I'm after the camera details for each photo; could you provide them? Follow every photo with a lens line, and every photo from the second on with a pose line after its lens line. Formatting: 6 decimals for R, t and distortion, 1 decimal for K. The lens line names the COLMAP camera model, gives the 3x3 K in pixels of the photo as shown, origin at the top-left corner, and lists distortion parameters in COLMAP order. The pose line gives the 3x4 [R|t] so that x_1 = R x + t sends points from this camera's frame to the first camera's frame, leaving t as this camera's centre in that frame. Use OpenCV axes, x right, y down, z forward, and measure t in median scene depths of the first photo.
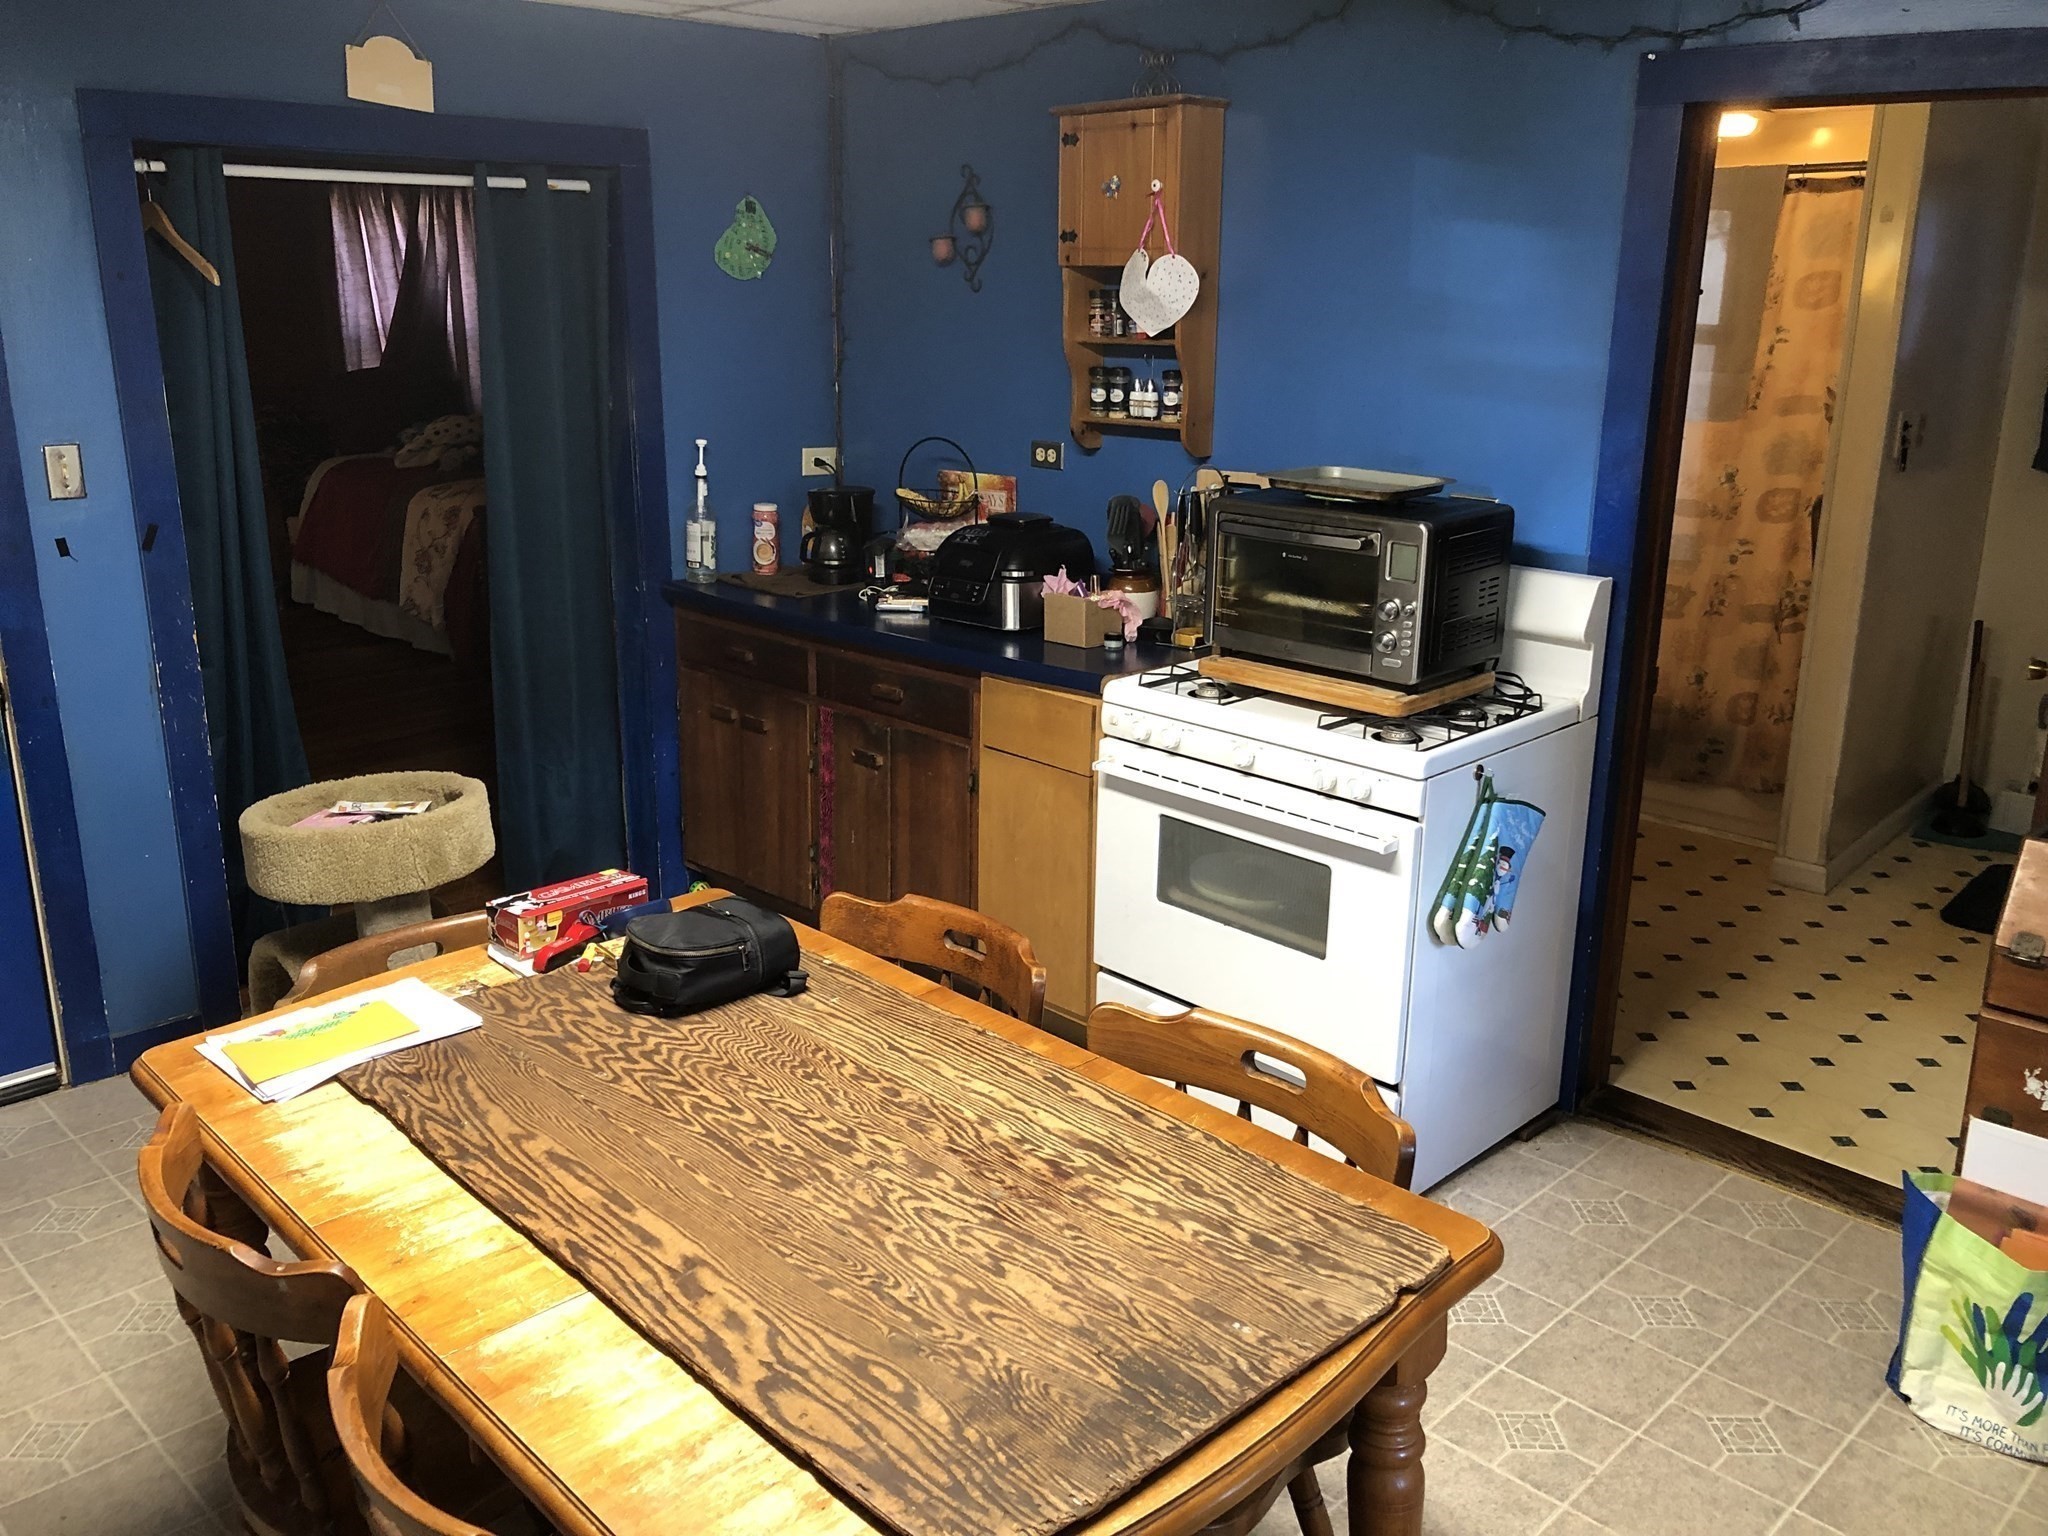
lens RADIAL K [[1700.2, 0, 1017.4], [0, 1700.2, 762.3], [0, 0, 1]] dist [0.046199, -0.000167]
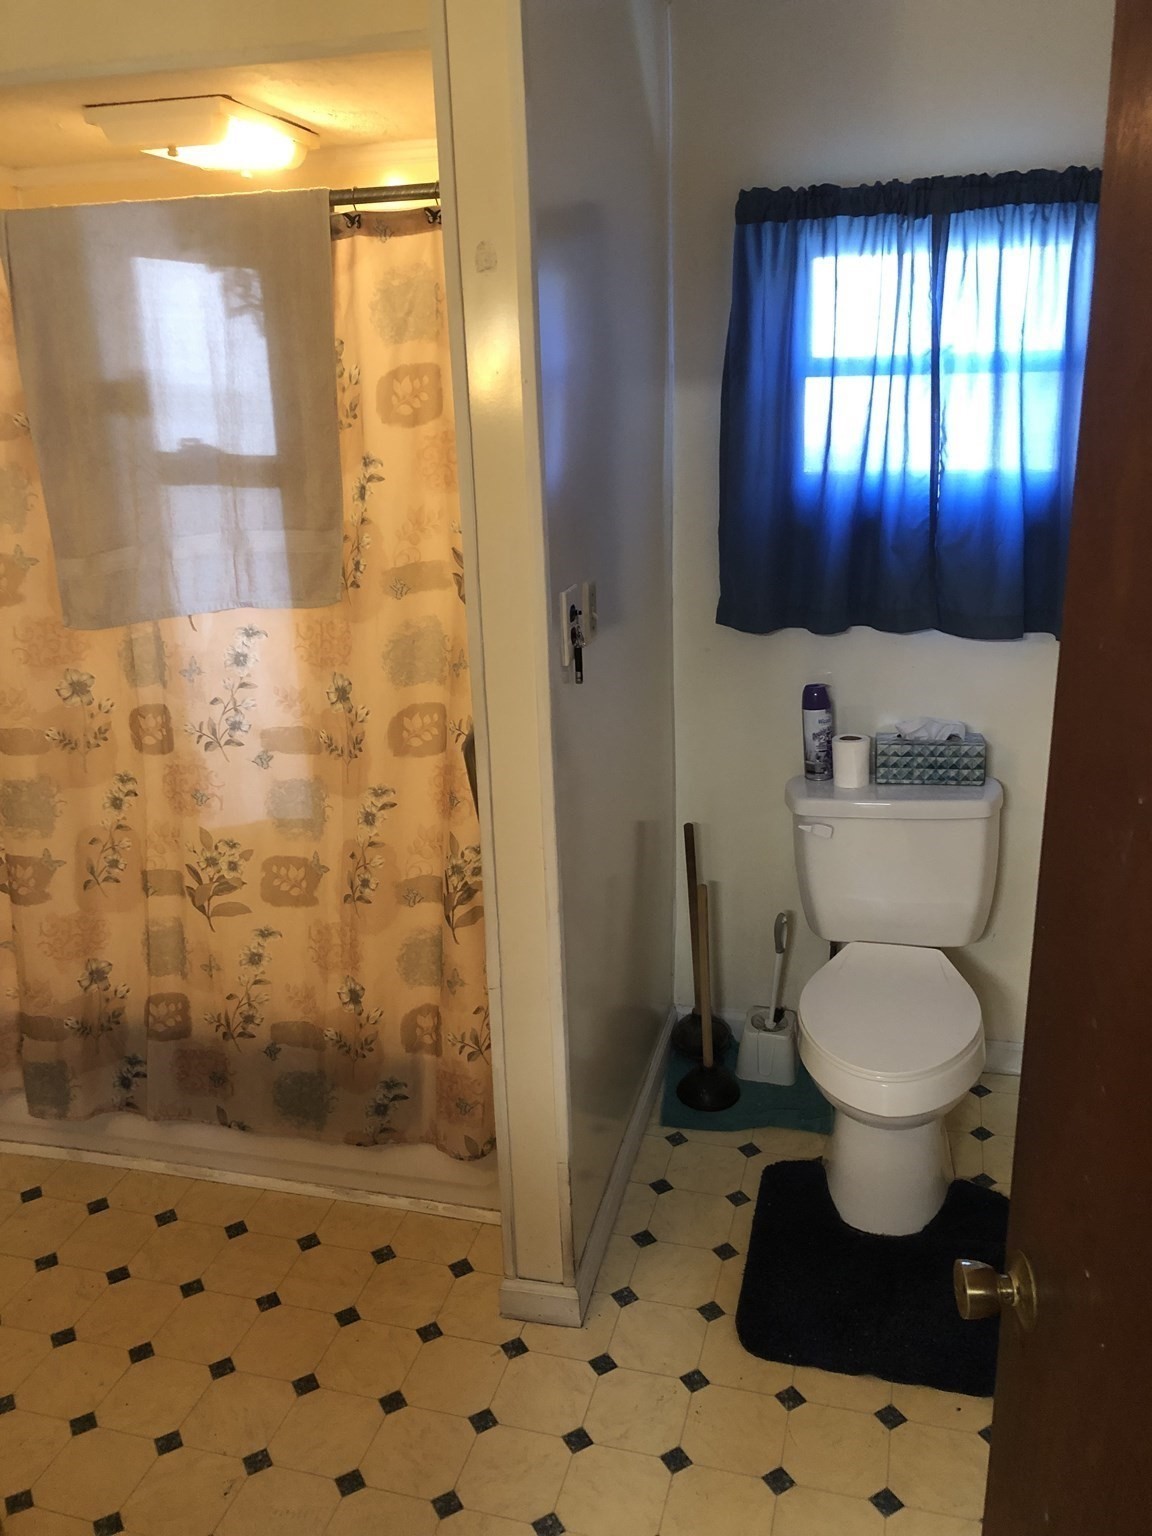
lens RADIAL K [[1275.1, 0, 575.9], [0, 1275.1, 767.2], [0, 0, 1]] dist [0.046199, -0.000167]
pose [[0.877507, -0.164445, 0.450488, 0.281254], [0.160183, 0.985925, 0.047880, -0.151869], [-0.452021, 0.030145, 0.891498, 0.554949]]
